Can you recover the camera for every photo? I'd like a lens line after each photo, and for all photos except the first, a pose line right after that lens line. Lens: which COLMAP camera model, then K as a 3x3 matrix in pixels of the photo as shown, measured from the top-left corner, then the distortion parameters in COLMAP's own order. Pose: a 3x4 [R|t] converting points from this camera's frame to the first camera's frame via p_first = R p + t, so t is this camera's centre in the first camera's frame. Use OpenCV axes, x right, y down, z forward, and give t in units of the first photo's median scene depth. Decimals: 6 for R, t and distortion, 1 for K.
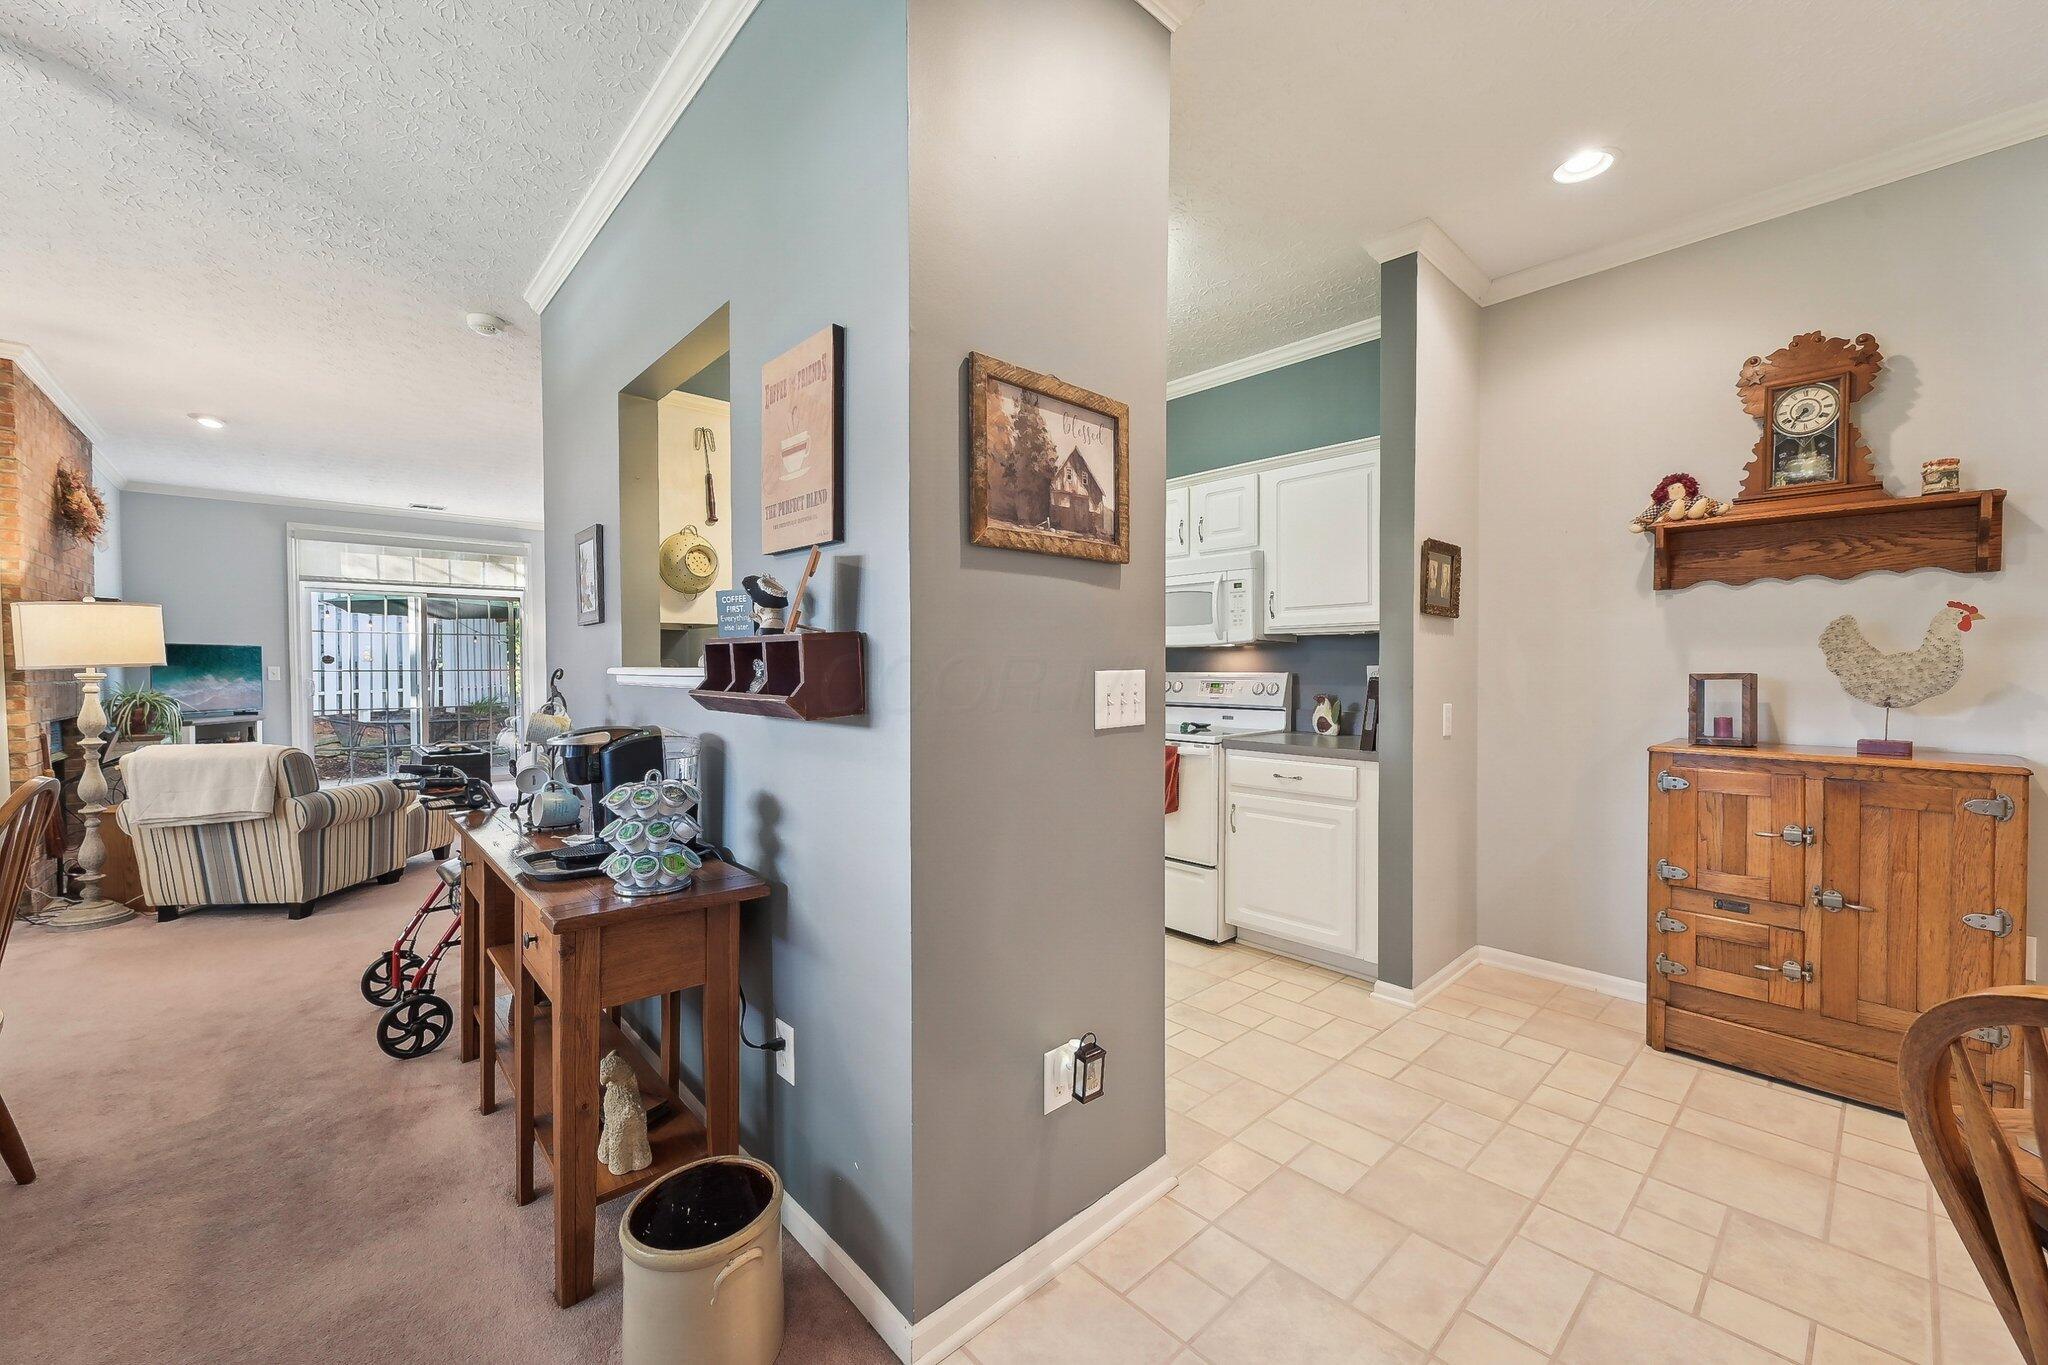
lens RADIAL K [[800.2, 0, 1018.9], [0, 800.2, 678.2], [0, 0, 1]] dist [0.000158, 0.000211]
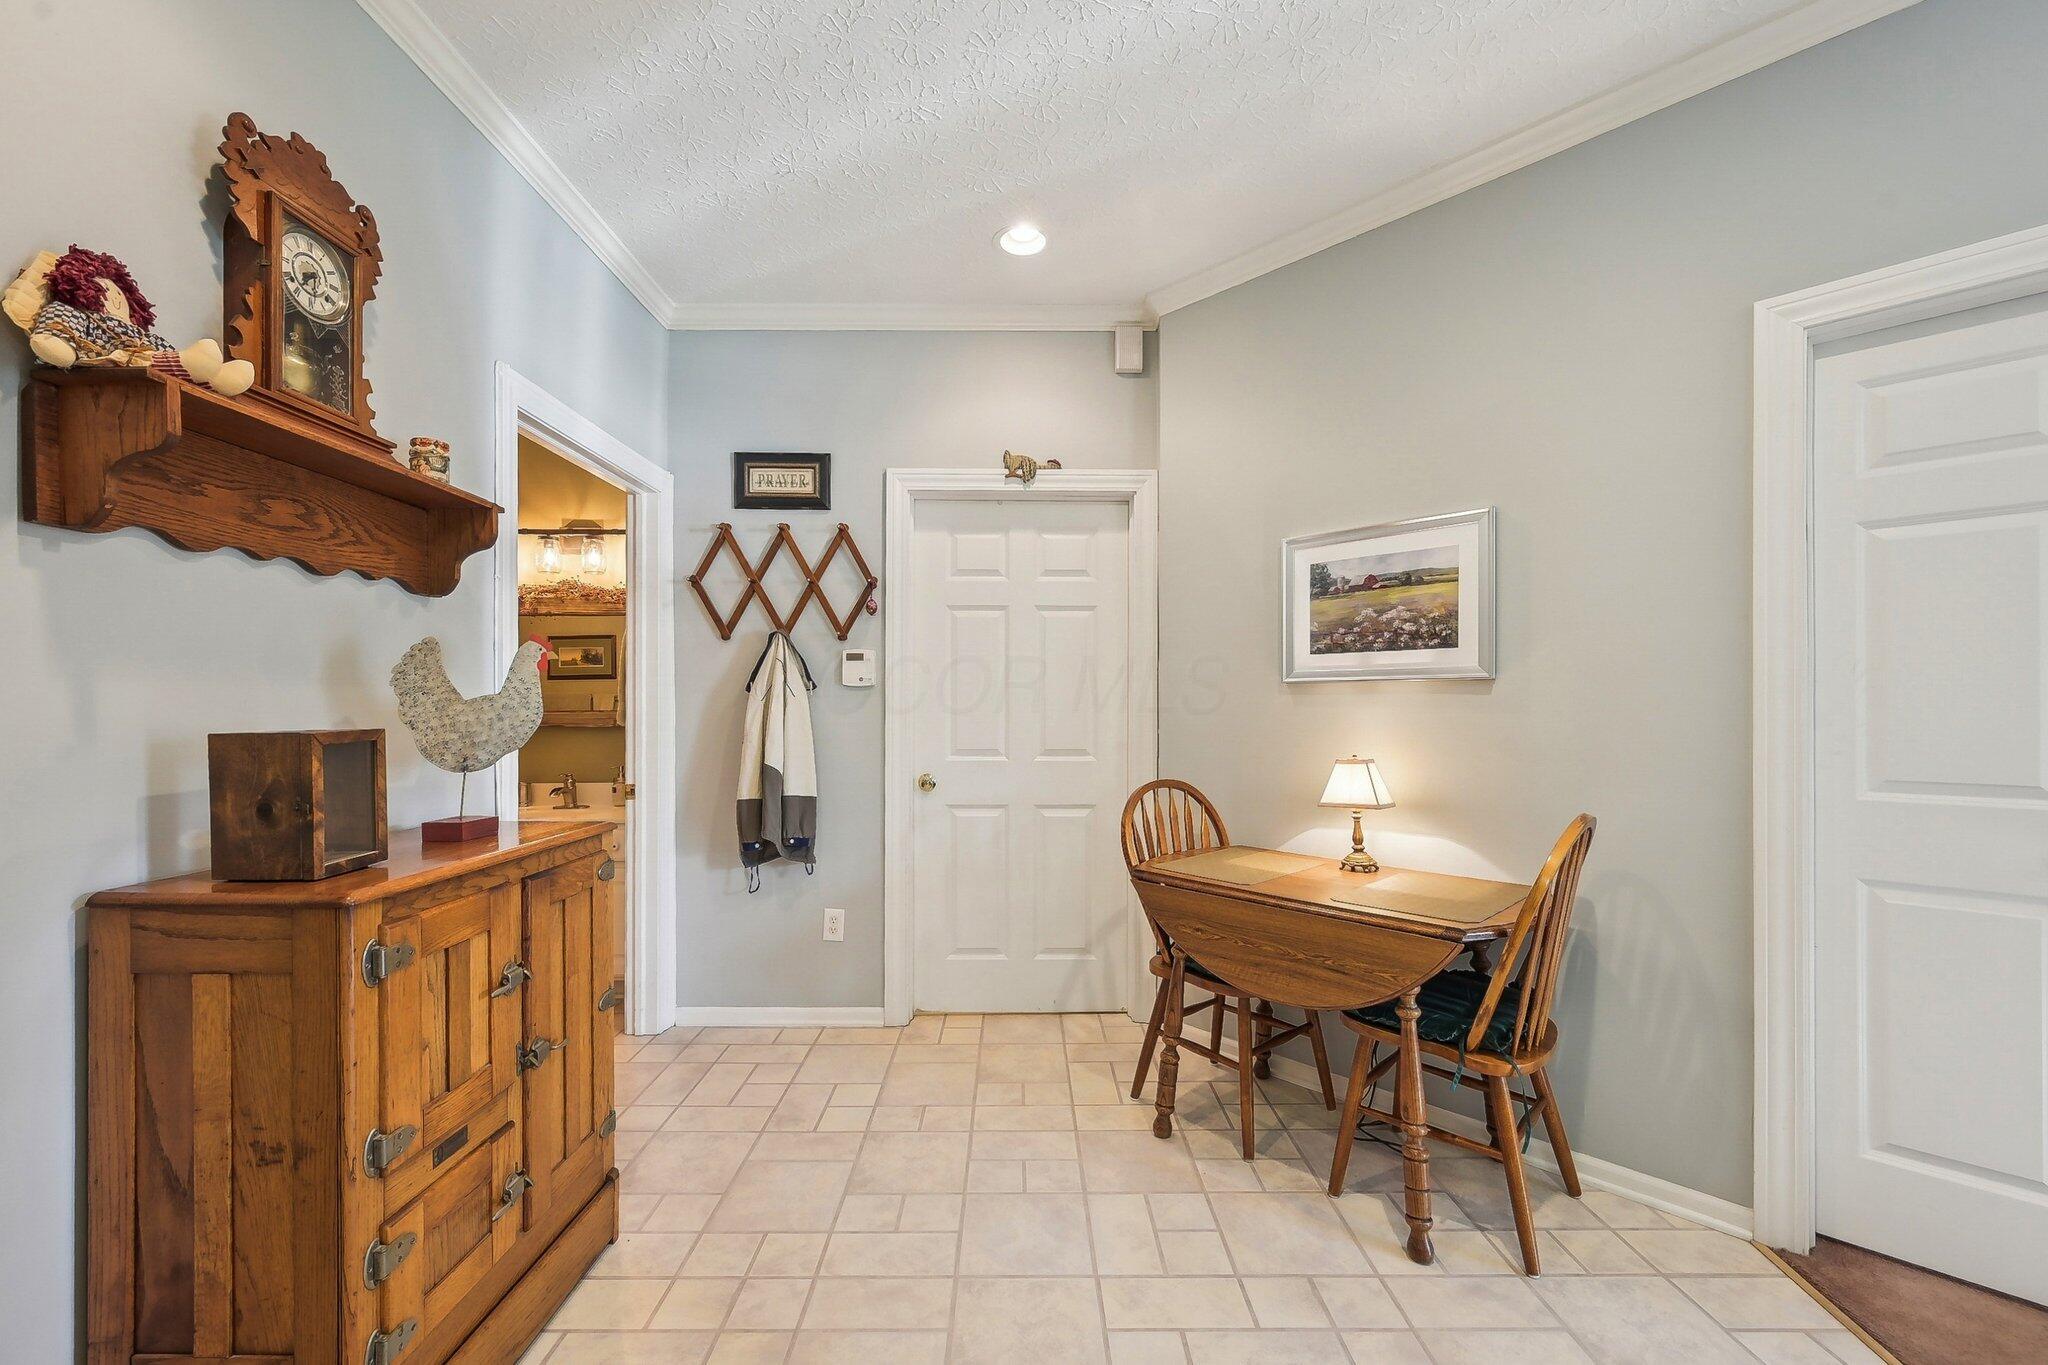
lens RADIAL K [[822.8, 0, 1015.8], [0, 822.8, 707.2], [0, 0, 1]] dist [0.000818, 0.000092]
pose [[-0.736405, 0.005326, 0.676520, 0.199775], [0.017768, 0.999776, 0.011469, -0.018944], [-0.676307, 0.020466, -0.736335, 1.079662]]
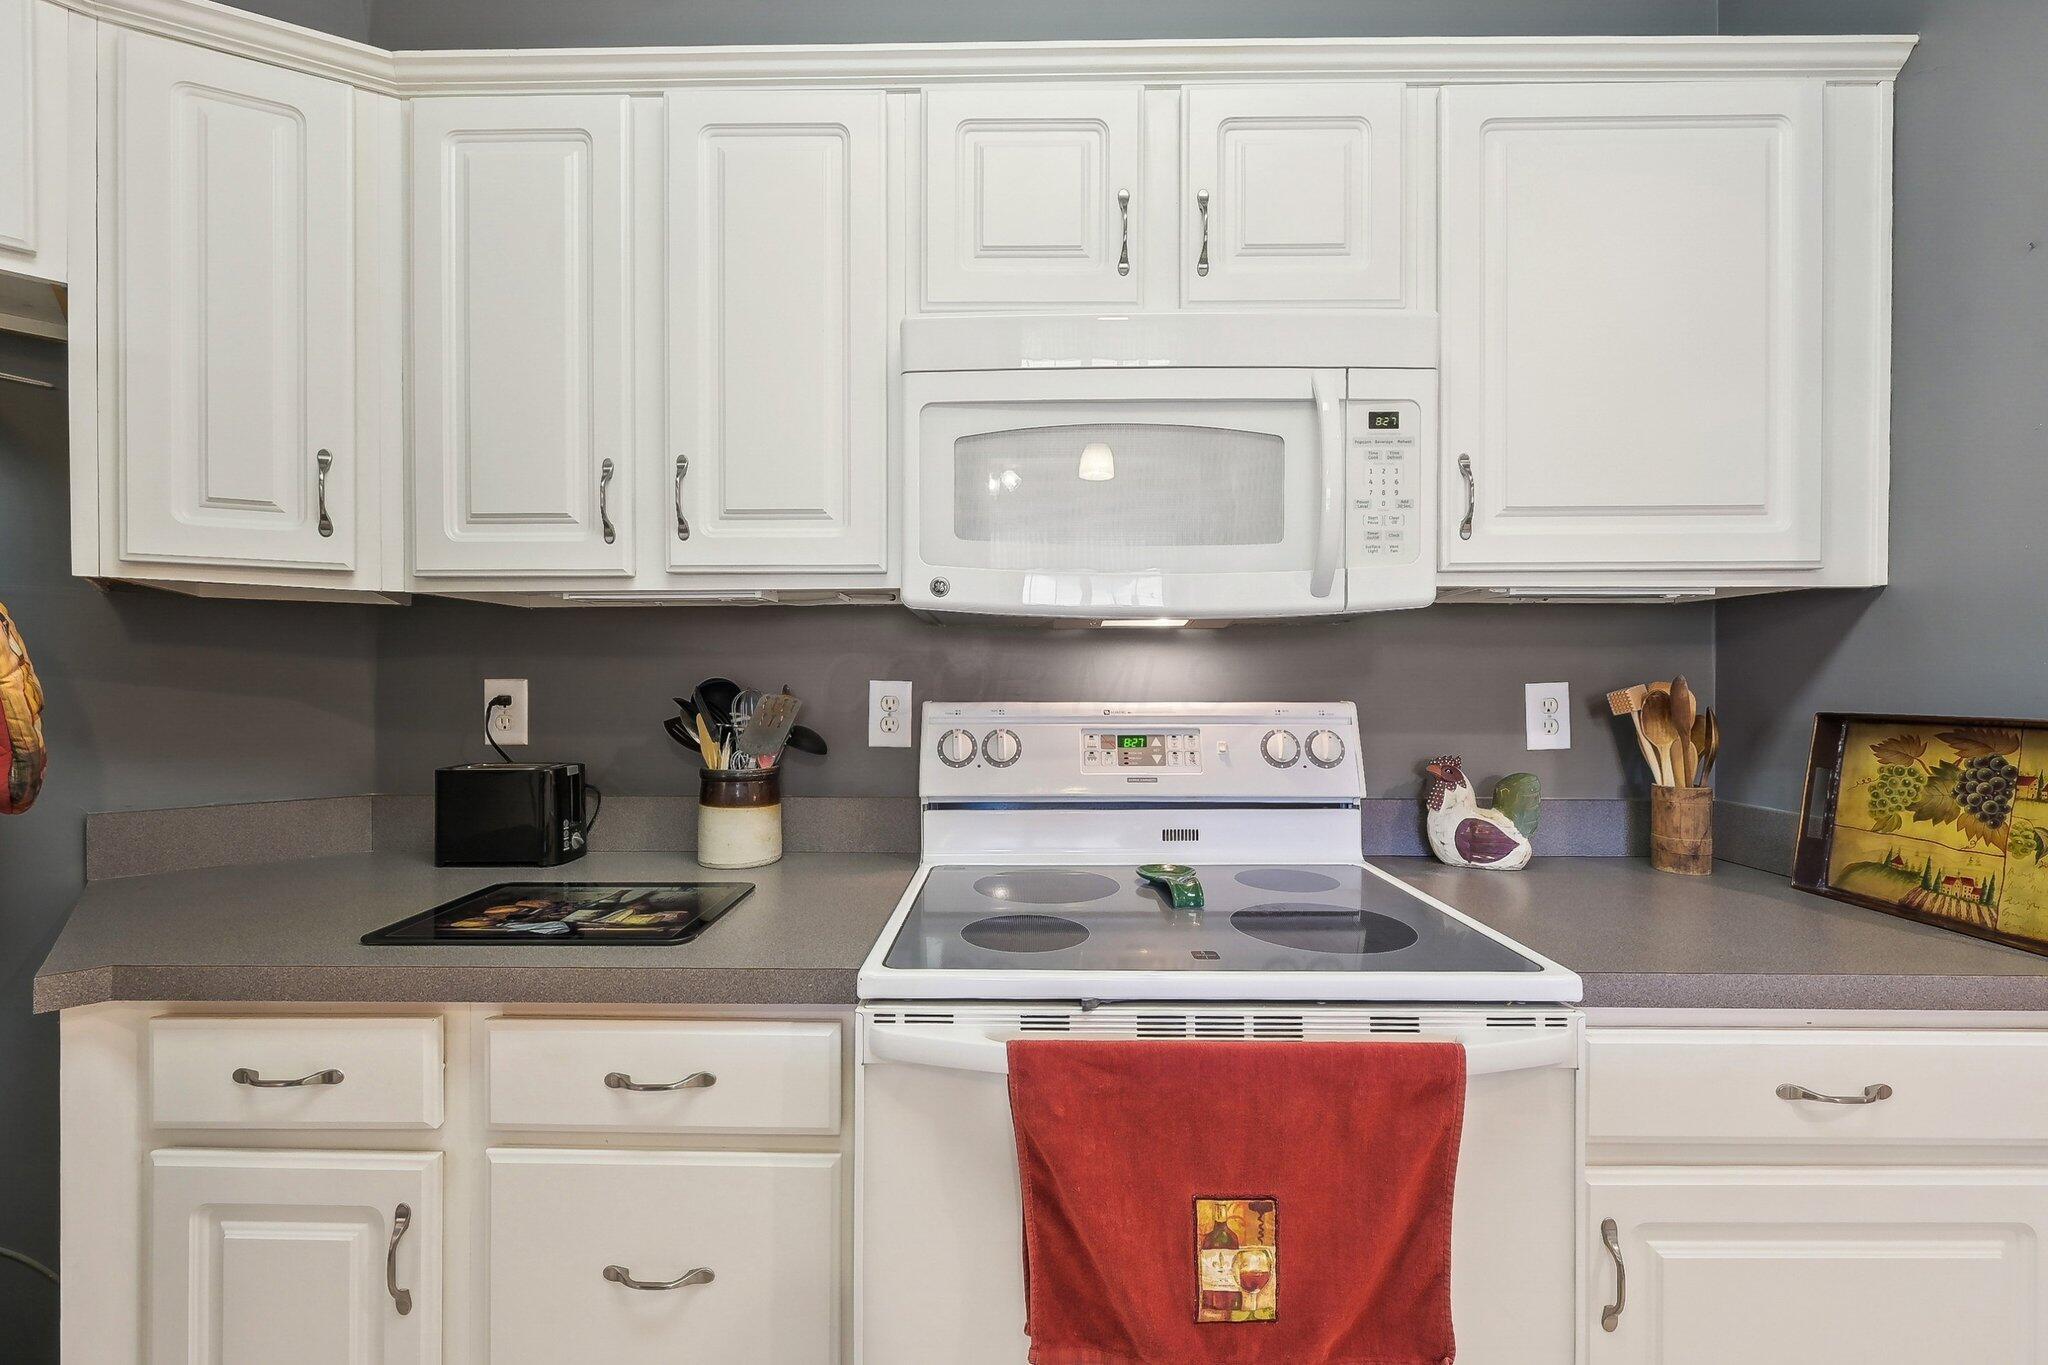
lens RADIAL K [[847.3, 0, 1019.5], [0, 847.3, 686.0], [0, 0, 1]] dist [0.001076, 0.000347]
pose [[0.679580, -0.003026, 0.733595, -0.081443], [0.010572, 0.999928, -0.005670, -0.021147], [-0.733525, 0.011609, 0.679563, 1.270910]]
